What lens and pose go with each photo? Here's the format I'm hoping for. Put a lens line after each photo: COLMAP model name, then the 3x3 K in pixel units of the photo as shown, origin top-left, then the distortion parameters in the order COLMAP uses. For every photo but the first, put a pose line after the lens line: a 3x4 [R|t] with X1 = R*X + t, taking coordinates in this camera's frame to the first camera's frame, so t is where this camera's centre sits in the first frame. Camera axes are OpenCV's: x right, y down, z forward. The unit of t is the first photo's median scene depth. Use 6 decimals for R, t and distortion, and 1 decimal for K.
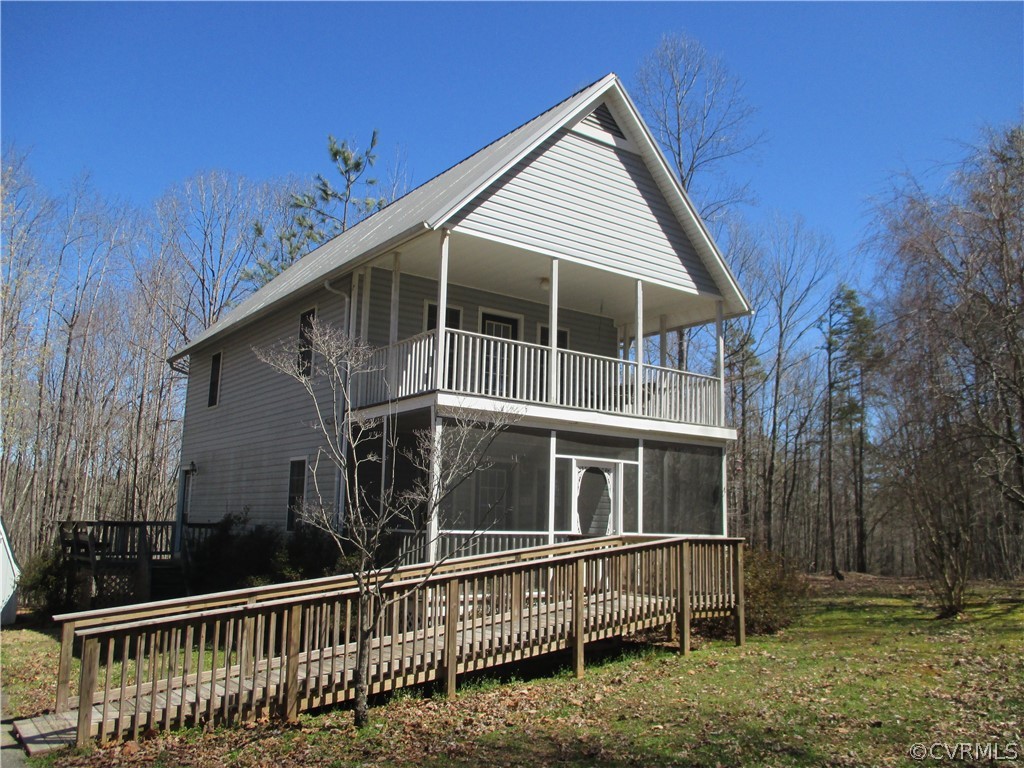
lens RADIAL K [[862.2, 0, 512.0], [0, 862.2, 384.0], [0, 0, 1]] dist [-0.021972, -0.003956]
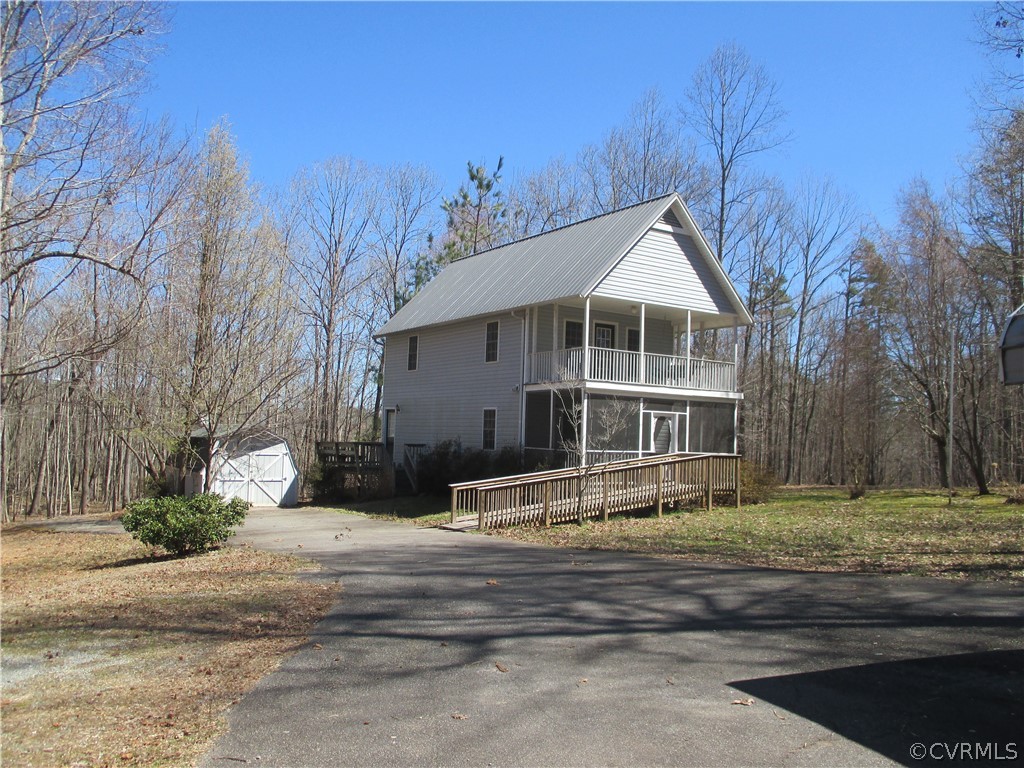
lens RADIAL K [[868.4, 0, 512.0], [0, 868.4, 384.0], [0, 0, 1]] dist [-0.029191, 0.001145]
pose [[0.999094, 0.004306, -0.042342, -0.144667], [-0.000198, 0.995327, 0.096564, -0.148658], [0.042559, -0.096468, 0.994426, -0.831588]]
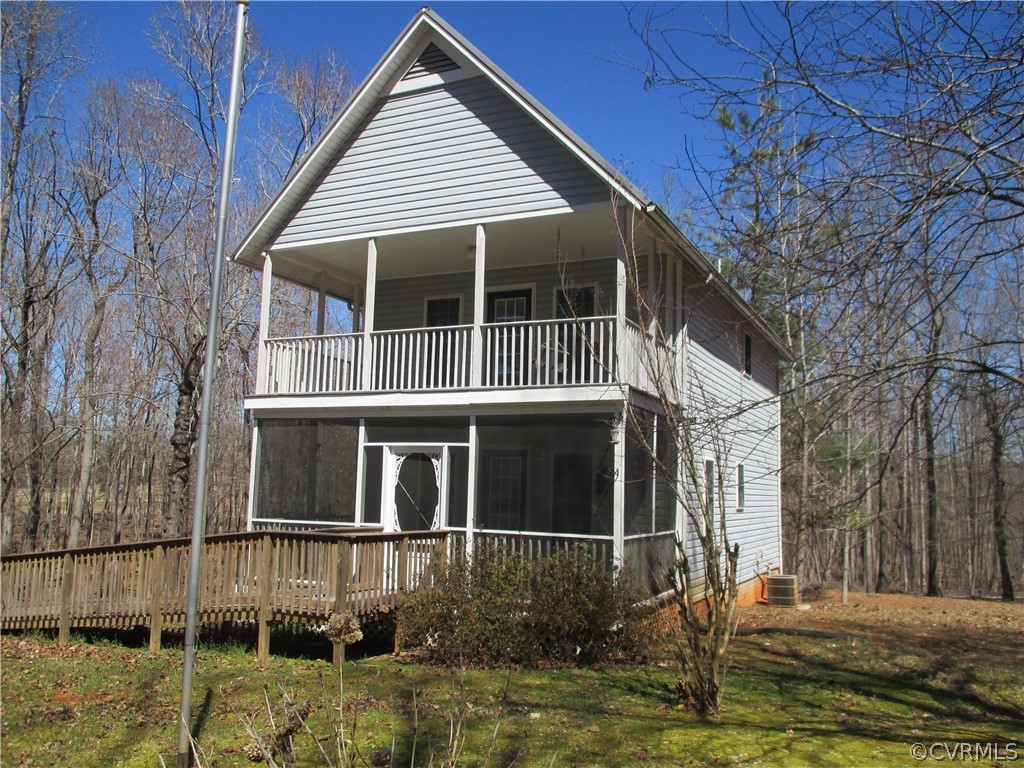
lens RADIAL K [[843.2, 0, 512.0], [0, 843.2, 384.0], [0, 0, 1]] dist [-0.020157, 0.000243]
pose [[0.462686, -0.119078, -0.878488, 0.906810], [0.127487, 0.989575, -0.066990, 0.095093], [0.877307, -0.081000, 0.473044, 0.664754]]
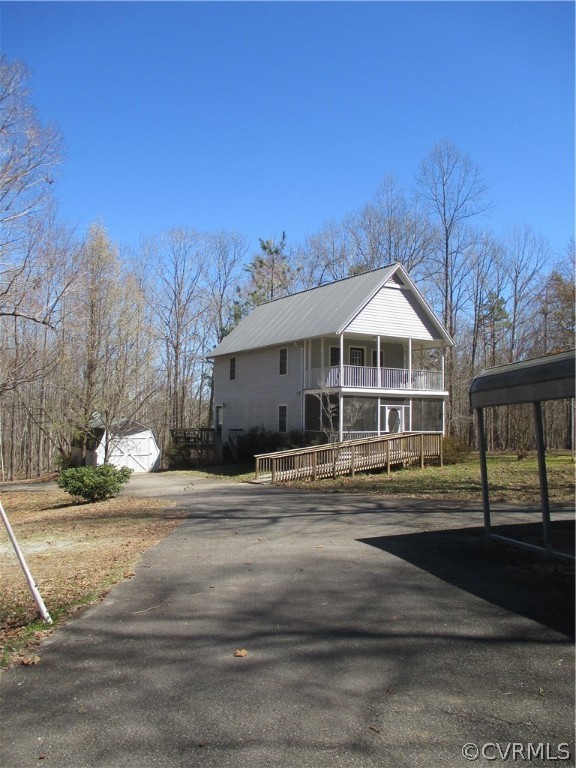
lens RADIAL K [[651.3, 0, 288.0], [0, 651.3, 384.0], [0, 0, 1]] dist [-0.029191, 0.001145]
pose [[0.996430, -0.020228, -0.081968, -0.072355], [0.028770, 0.994118, 0.104412, -0.212514], [0.079374, -0.106398, 0.991150, -1.116129]]
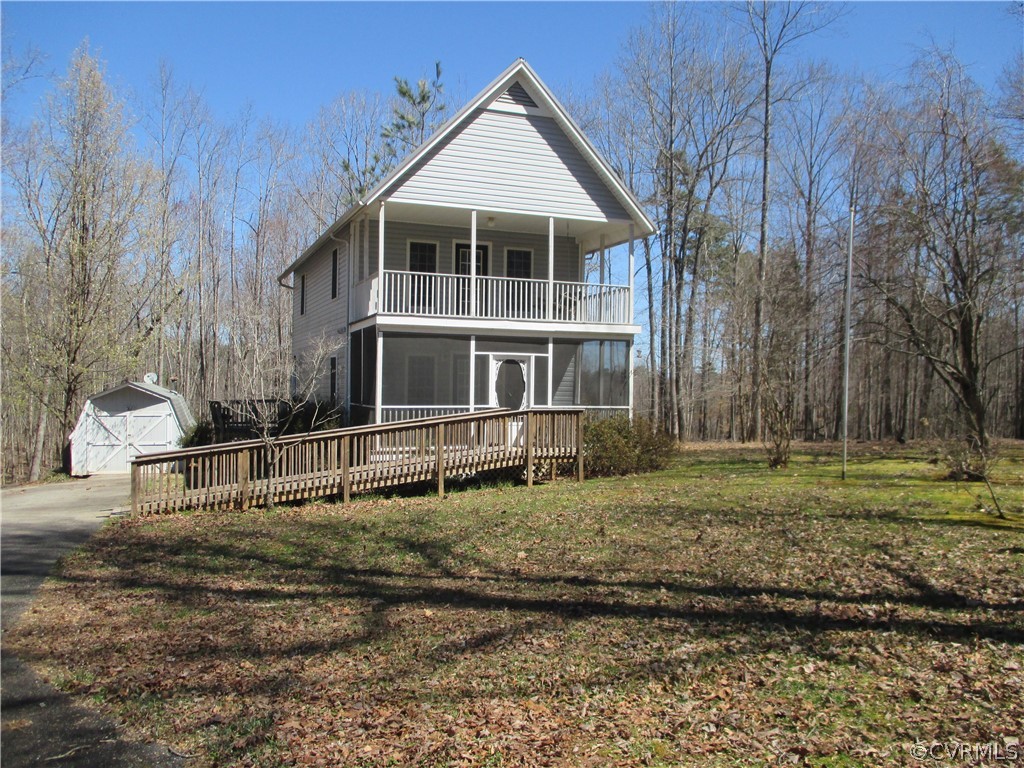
lens RADIAL K [[862.2, 0, 512.0], [0, 862.2, 384.0], [0, 0, 1]] dist [-0.021972, -0.003956]
pose [[0.970723, -0.015746, -0.239686, 0.425278], [0.051909, 0.988022, 0.145323, -0.066247], [0.234526, -0.153510, 0.959912, -0.342114]]
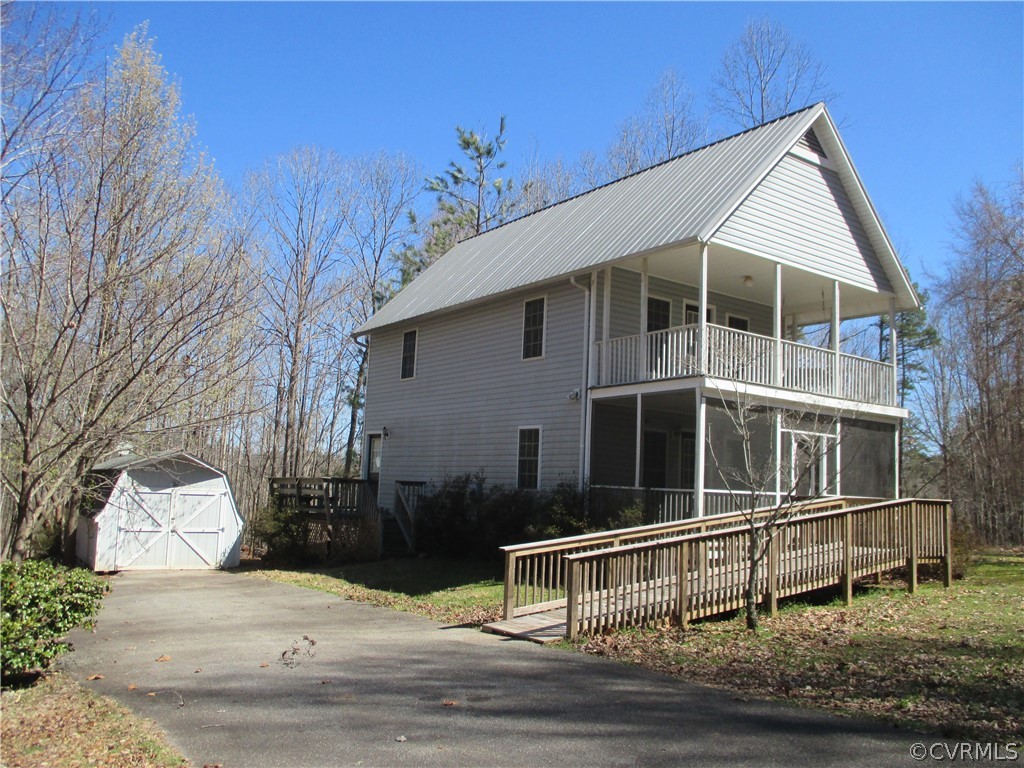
lens RADIAL K [[868.4, 0, 512.0], [0, 868.4, 384.0], [0, 0, 1]] dist [-0.029191, 0.001145]
pose [[0.999808, 0.018198, -0.007326, -0.296701], [-0.017892, 0.999045, 0.039850, -0.020413], [0.008044, -0.039711, 0.999179, -0.190802]]
